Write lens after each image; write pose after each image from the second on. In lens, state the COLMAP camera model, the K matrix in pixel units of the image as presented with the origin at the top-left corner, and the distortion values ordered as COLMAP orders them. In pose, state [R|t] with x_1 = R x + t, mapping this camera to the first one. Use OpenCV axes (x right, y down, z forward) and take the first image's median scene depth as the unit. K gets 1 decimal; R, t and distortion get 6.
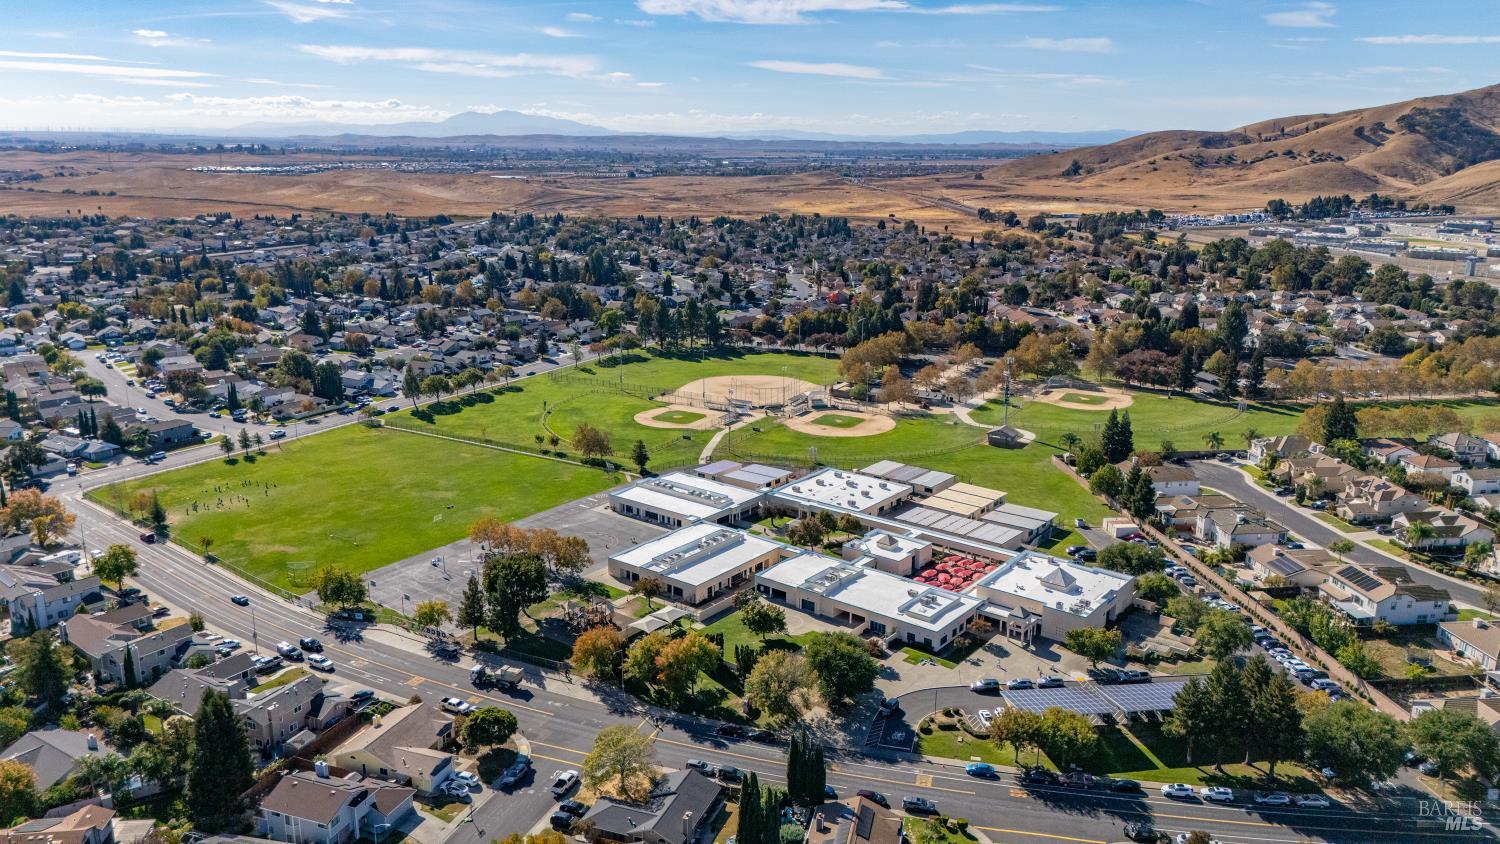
lens RADIAL K [[1099.3, 0, 750.6], [0, 1099.3, 423.3], [0, 0, 1]] dist [0.077201, -0.072472]
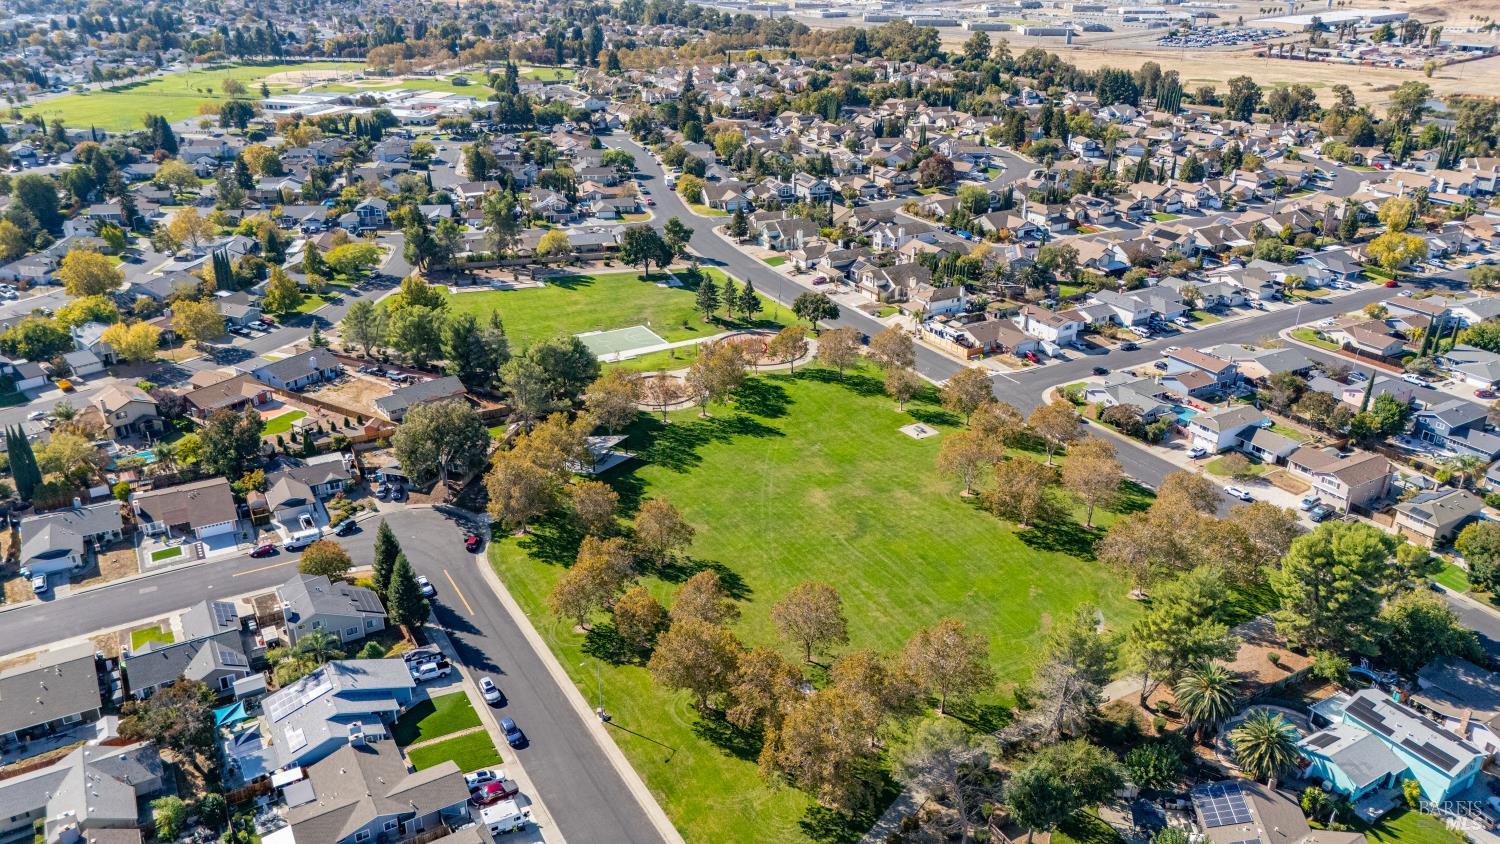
lens RADIAL K [[1099.3, 0, 749.1], [0, 1099.3, 422.0], [0, 0, 1]] dist [0.077201, -0.072472]
pose [[0.916667, -0.160991, 0.365790, -0.104404], [0.097254, 0.977620, 0.186552, 0.246381], [-0.387637, -0.135431, 0.911809, -0.936909]]
